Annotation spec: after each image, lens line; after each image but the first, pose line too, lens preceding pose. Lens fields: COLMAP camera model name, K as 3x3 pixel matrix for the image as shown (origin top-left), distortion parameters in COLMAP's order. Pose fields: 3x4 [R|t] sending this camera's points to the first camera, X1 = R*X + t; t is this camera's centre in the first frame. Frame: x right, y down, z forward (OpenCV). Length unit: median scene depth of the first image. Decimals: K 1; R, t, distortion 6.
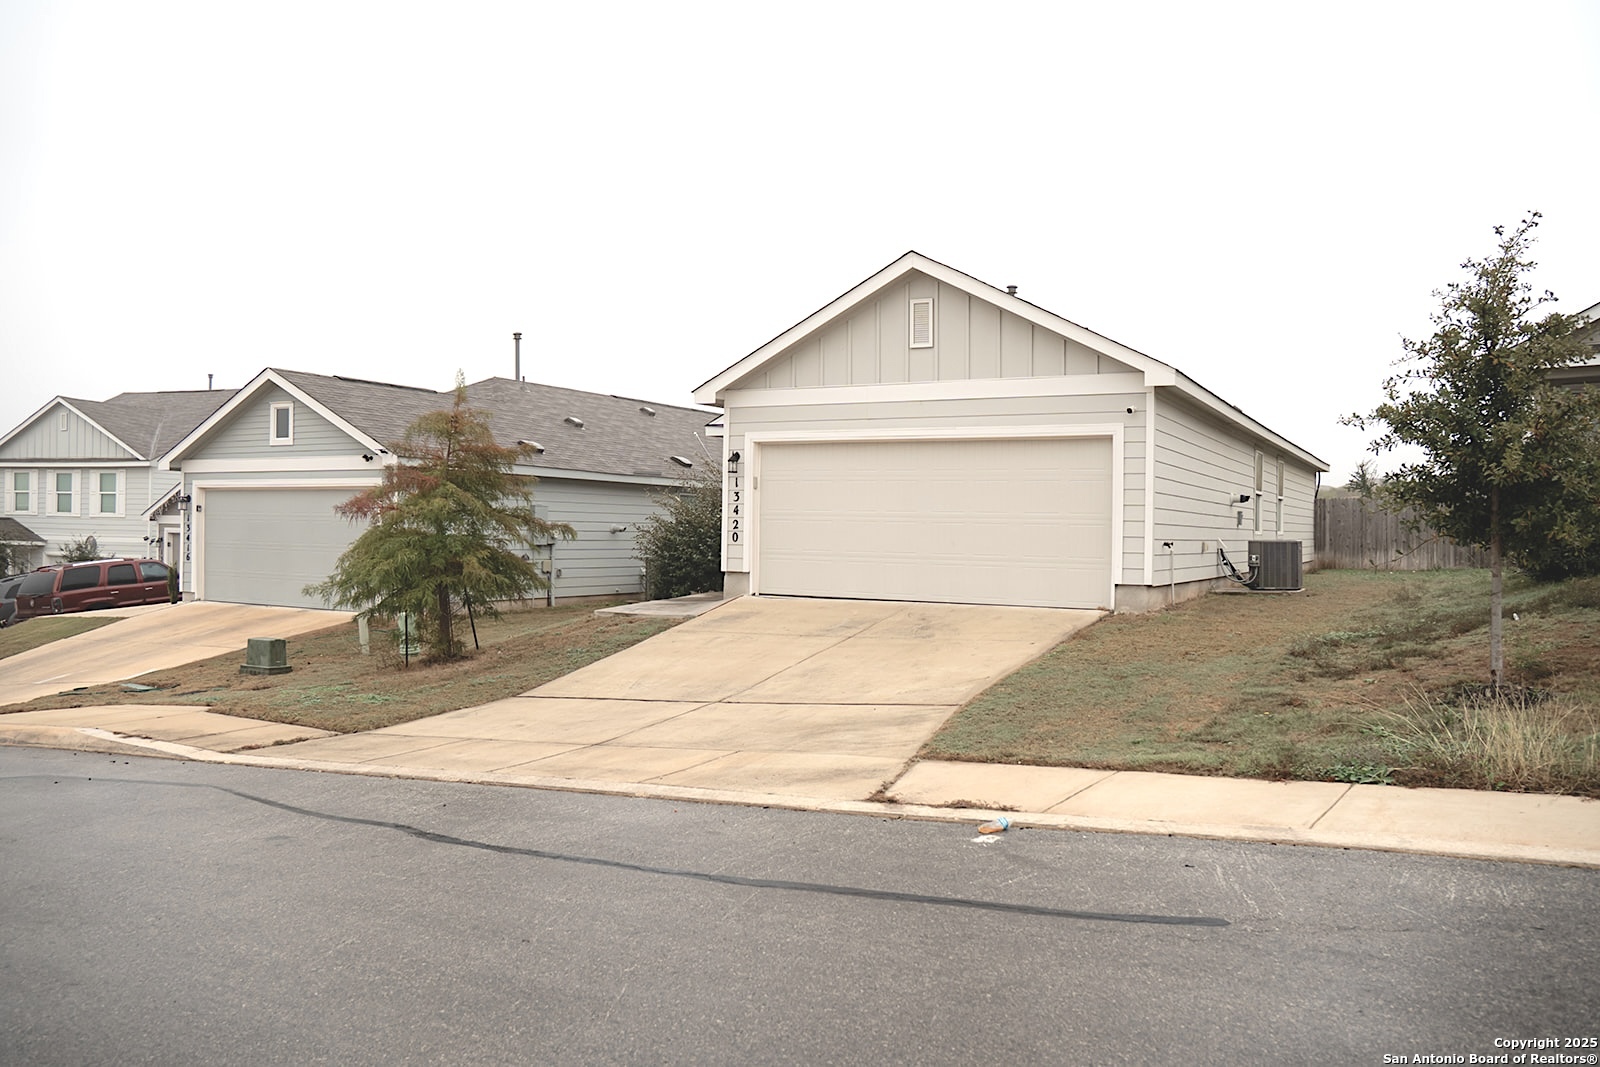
lens RADIAL K [[1076.2, 0, 800.0], [0, 1076.2, 533.5], [0, 0, 1]] dist [-0.050733, 0.000954]
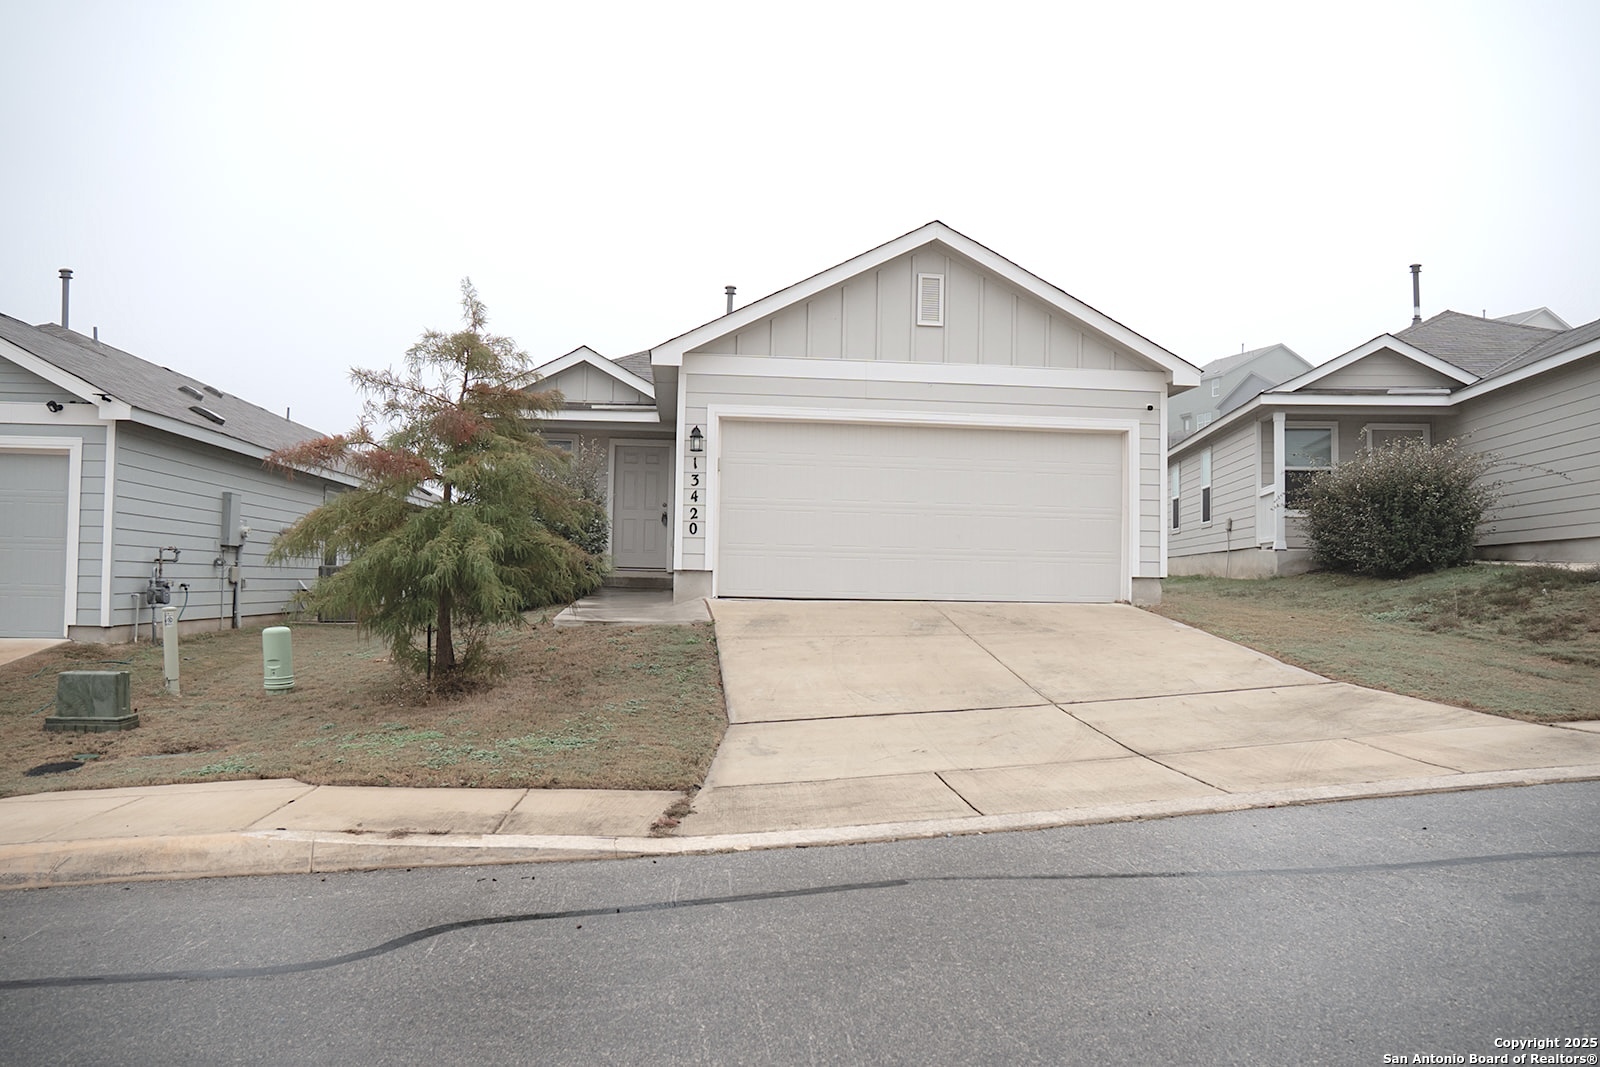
lens RADIAL K [[1076.2, 0, 800.0], [0, 1076.2, 533.5], [0, 0, 1]] dist [-0.050733, 0.000954]
pose [[0.858631, 0.018249, 0.512269, -0.438391], [-0.005560, 0.999639, -0.026292, 0.030210], [-0.512564, 0.019727, 0.858422, 0.253873]]
